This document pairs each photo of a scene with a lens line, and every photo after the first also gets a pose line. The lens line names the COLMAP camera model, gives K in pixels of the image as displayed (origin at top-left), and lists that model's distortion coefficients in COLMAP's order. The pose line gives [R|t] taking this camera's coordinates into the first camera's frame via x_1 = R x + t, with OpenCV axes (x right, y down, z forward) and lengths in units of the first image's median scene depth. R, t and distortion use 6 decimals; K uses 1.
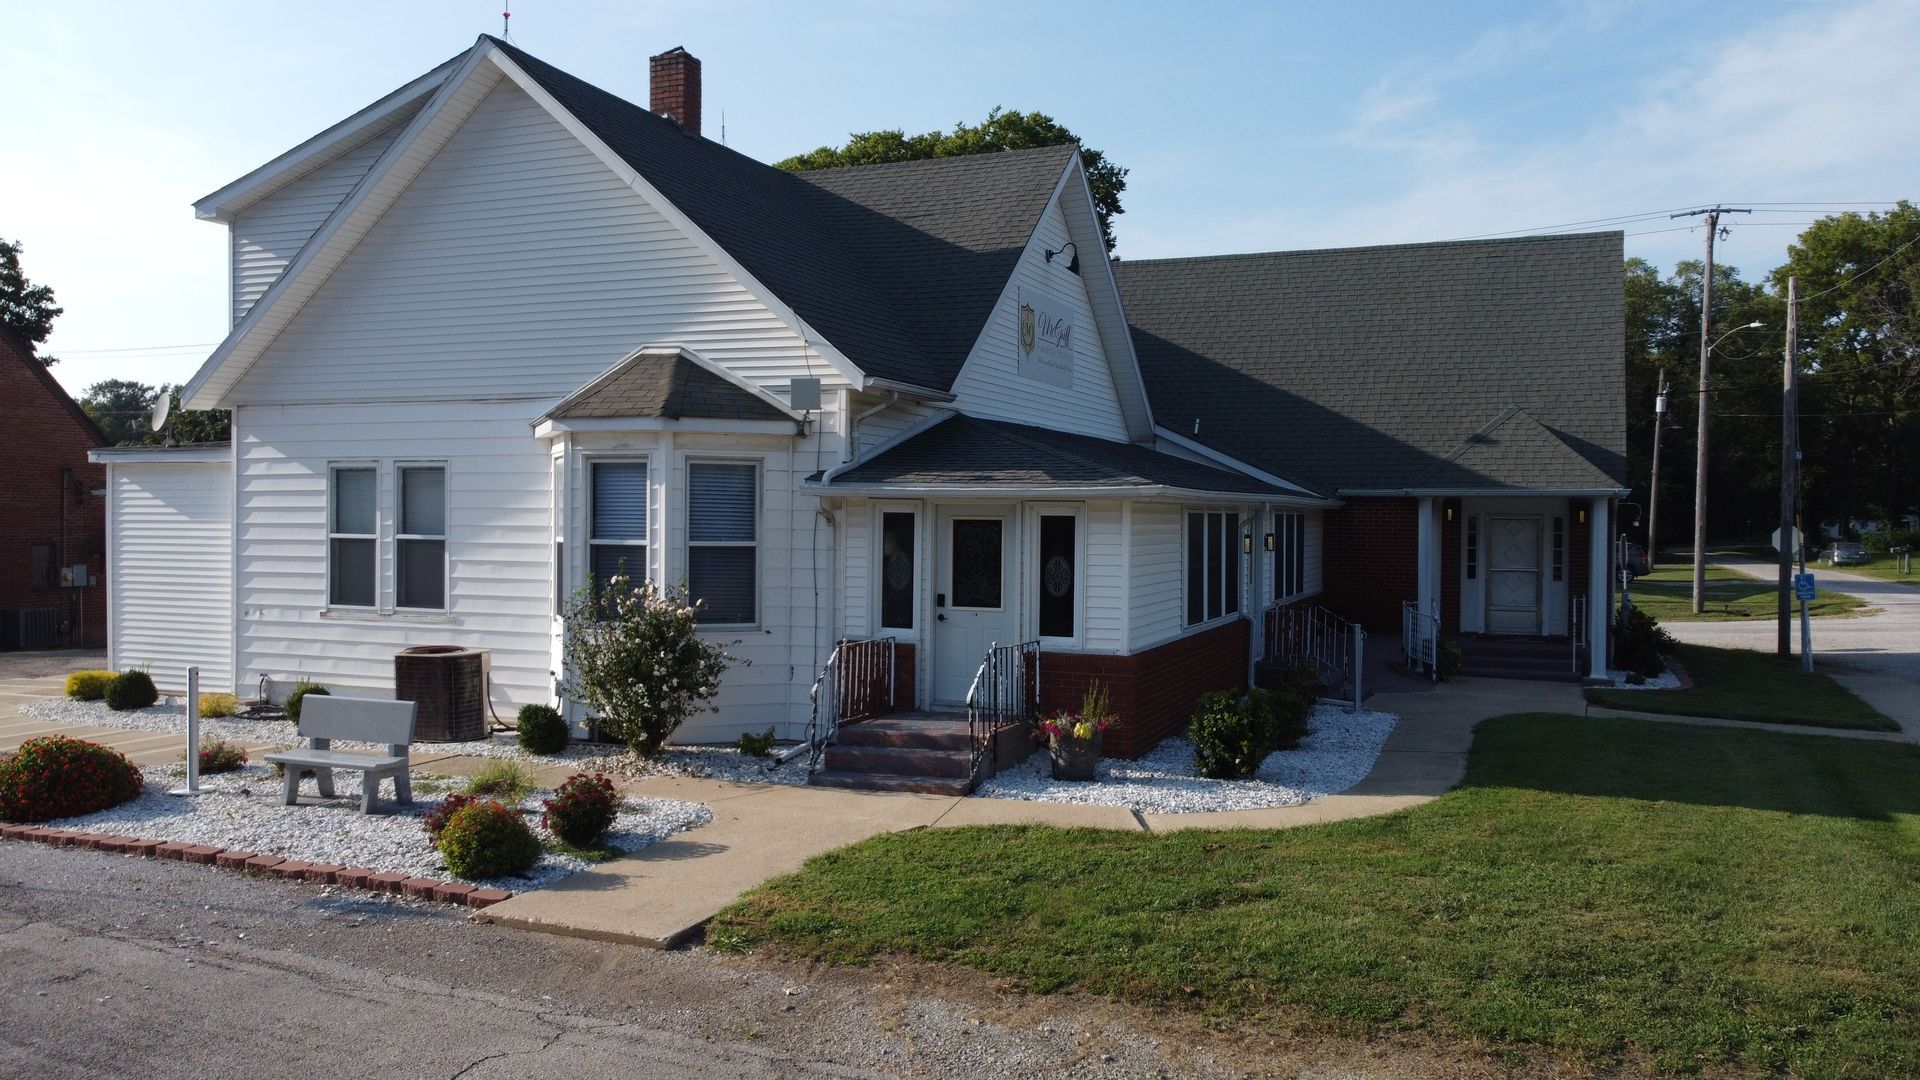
lens RADIAL K [[1448.0, 0, 960.0], [0, 1448.0, 540.0], [0, 0, 1]] dist [0.007159, -0.008290]
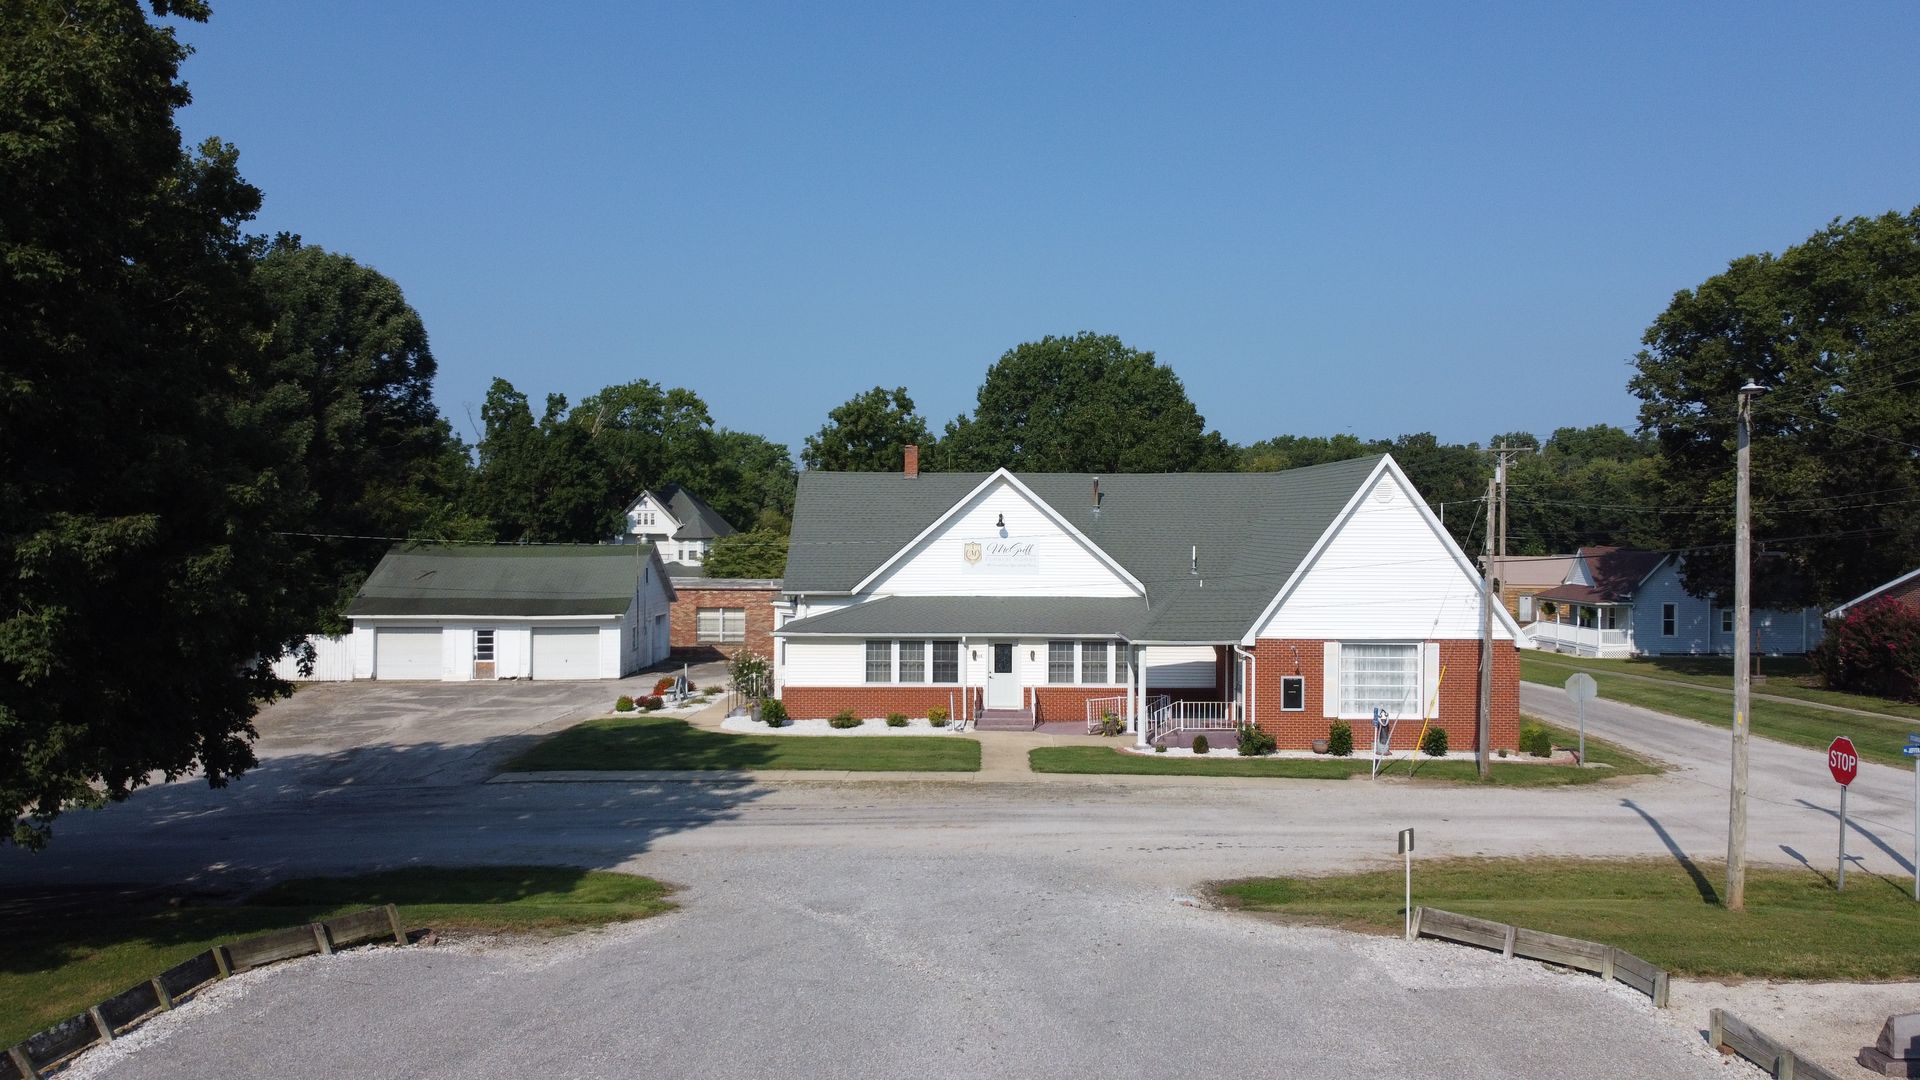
lens RADIAL K [[1450.8, 0, 960.0], [0, 1450.8, 540.0], [0, 0, 1]] dist [0.000385, -0.010556]
pose [[0.370774, 0.002799, -0.928719, 2.468065], [-0.018416, 0.999821, -0.004340, -0.177863], [0.928540, 0.018713, 0.370760, 0.151354]]
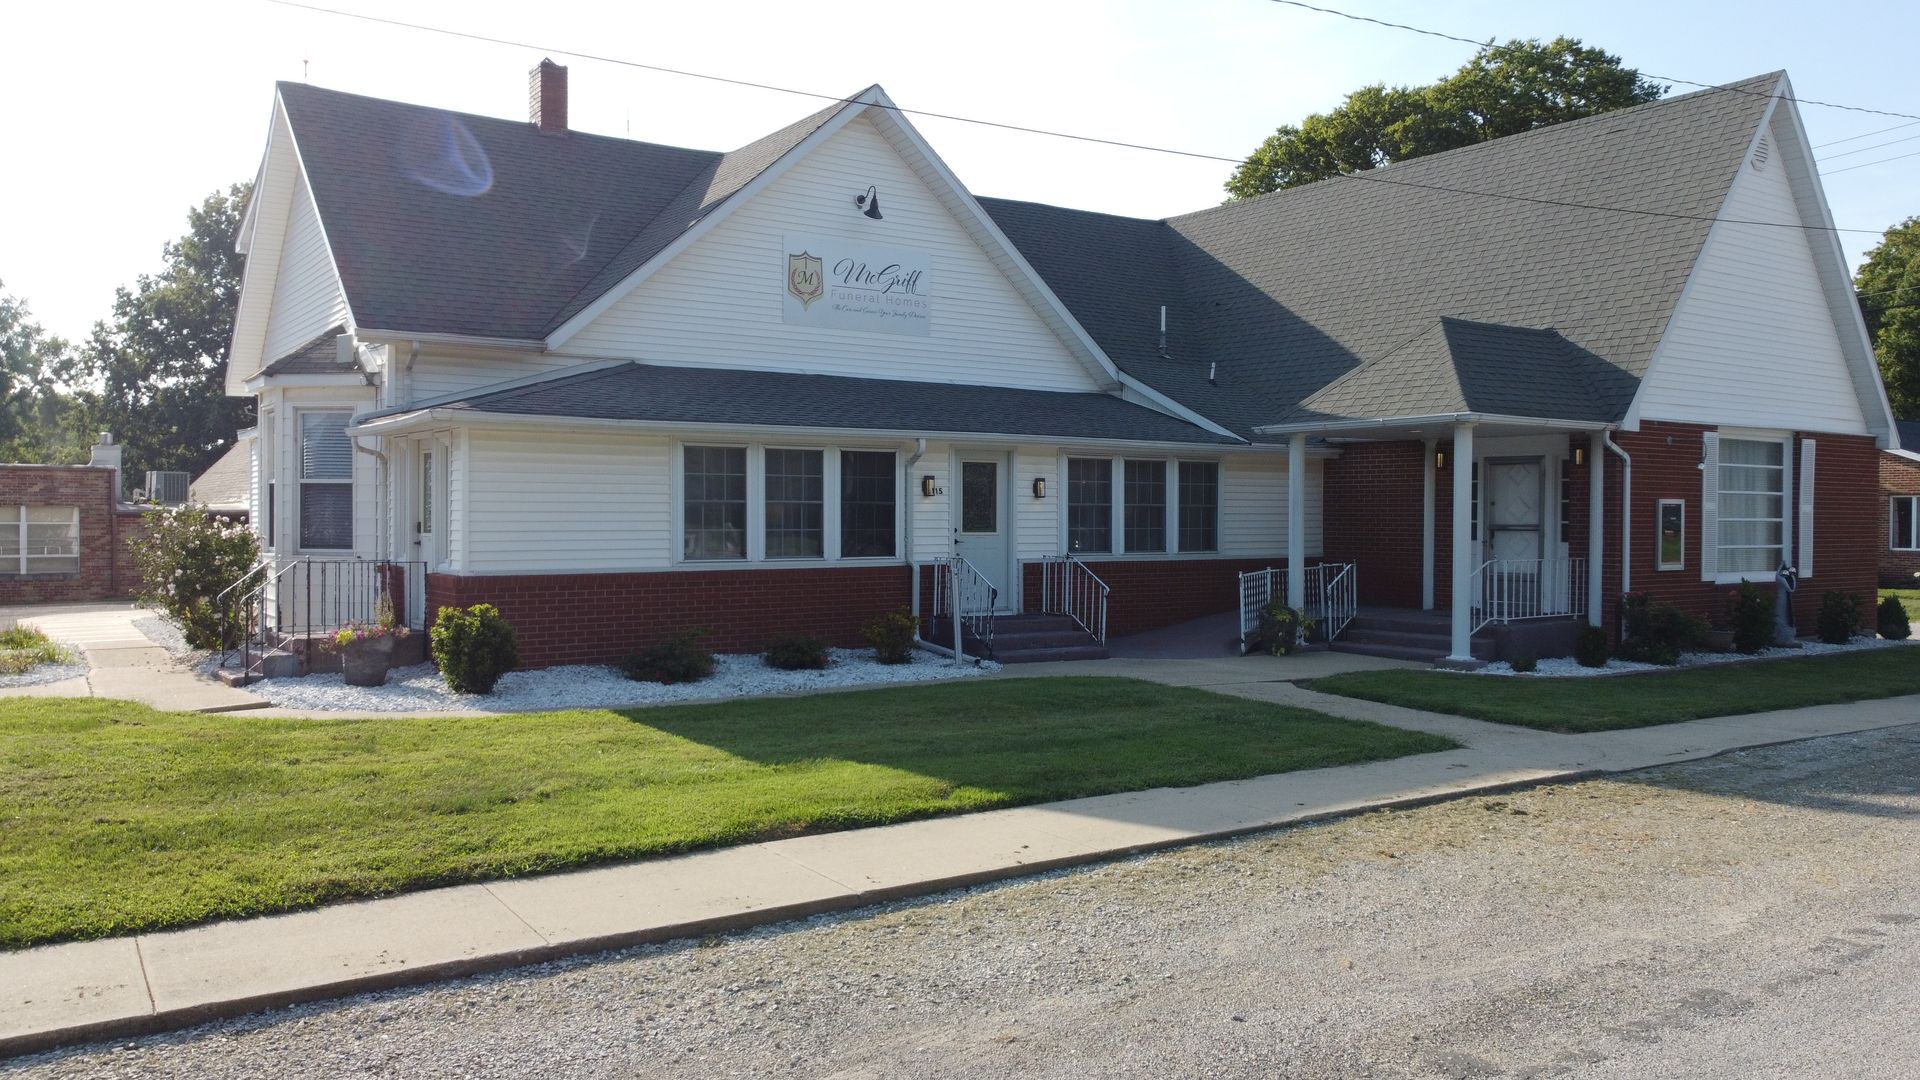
lens RADIAL K [[1450.8, 0, 960.0], [0, 1450.8, 540.0], [0, 0, 1]] dist [0.000385, -0.010556]
pose [[0.838971, 0.003477, -0.544165, 0.777902], [-0.006044, 0.999977, -0.002929, 0.043266], [0.544143, 0.005746, 0.838973, 0.249304]]
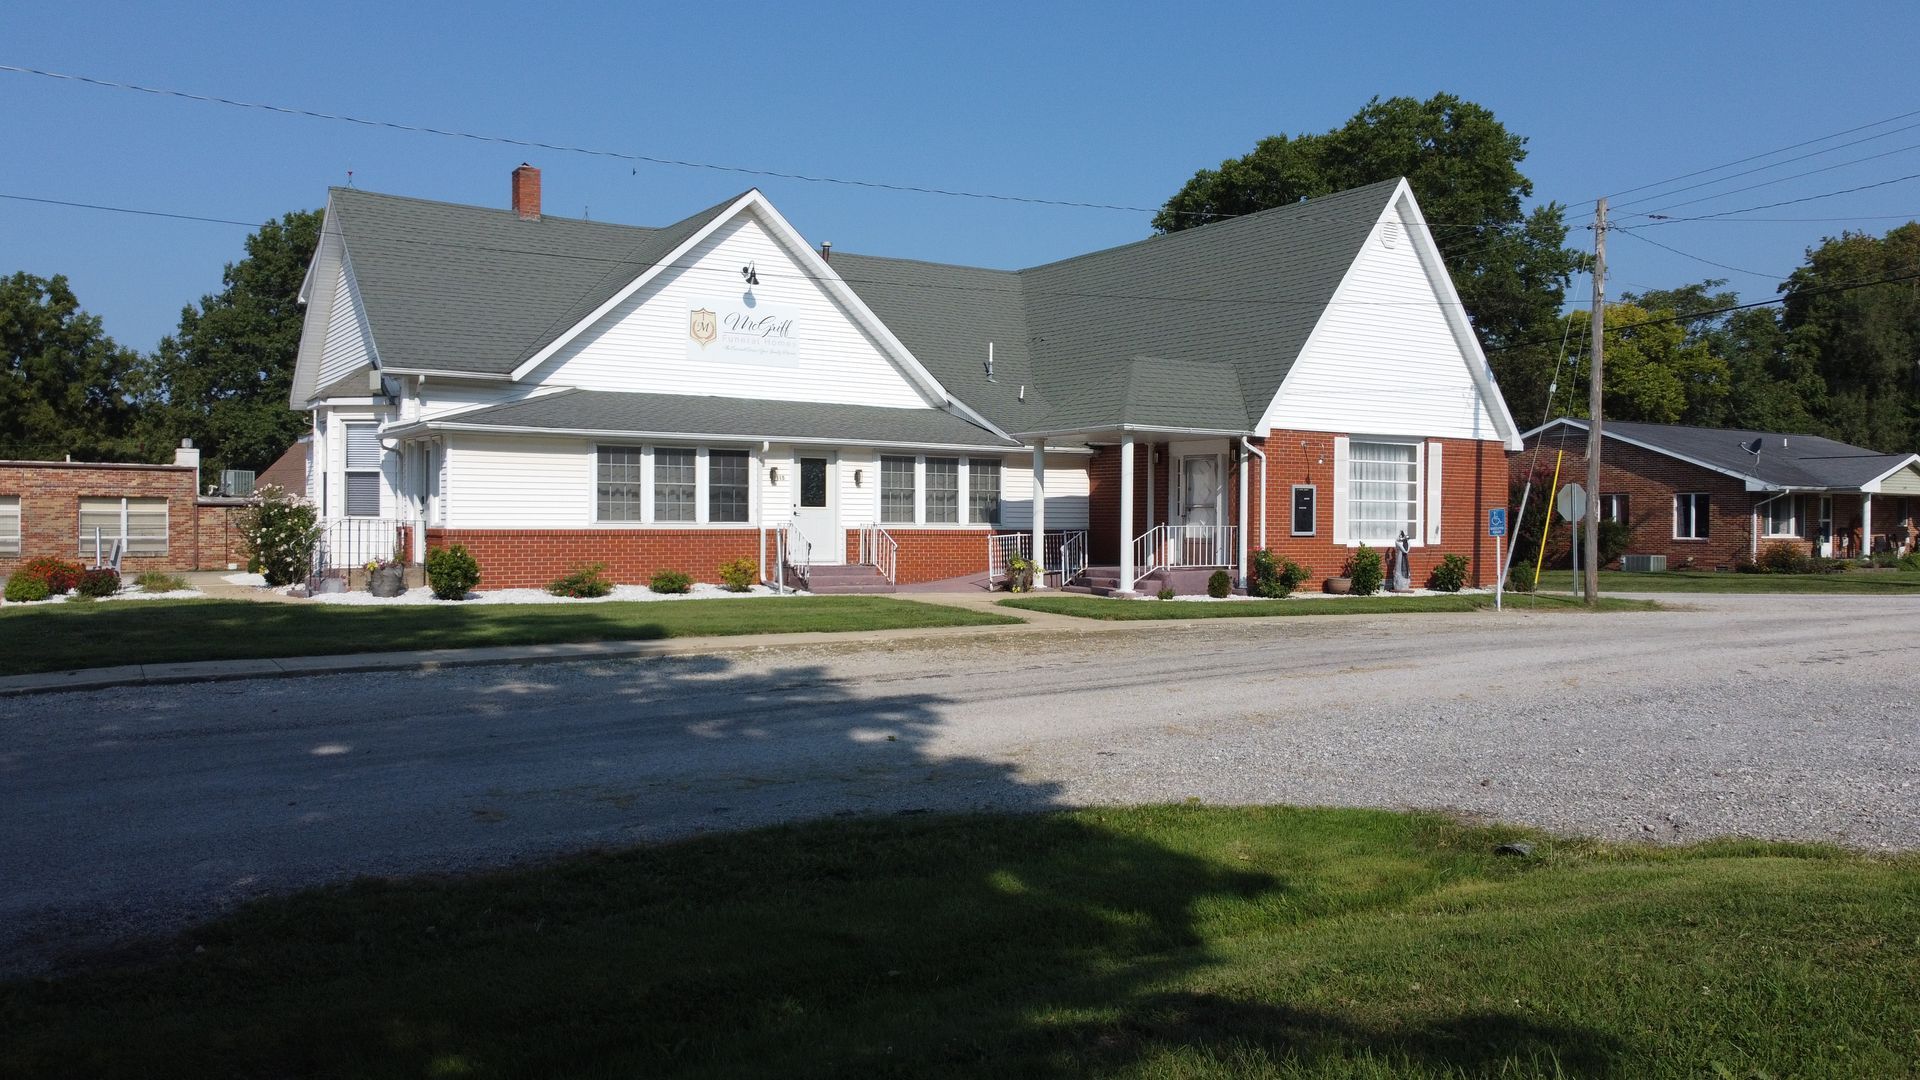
lens RADIAL K [[1448.0, 0, 960.0], [0, 1448.0, 540.0], [0, 0, 1]] dist [0.007159, -0.008290]
pose [[0.824387, 0.002510, -0.566020, 1.191349], [-0.008883, 0.999924, -0.008504, 0.080004], [0.565956, 0.012038, 0.824347, -0.012692]]
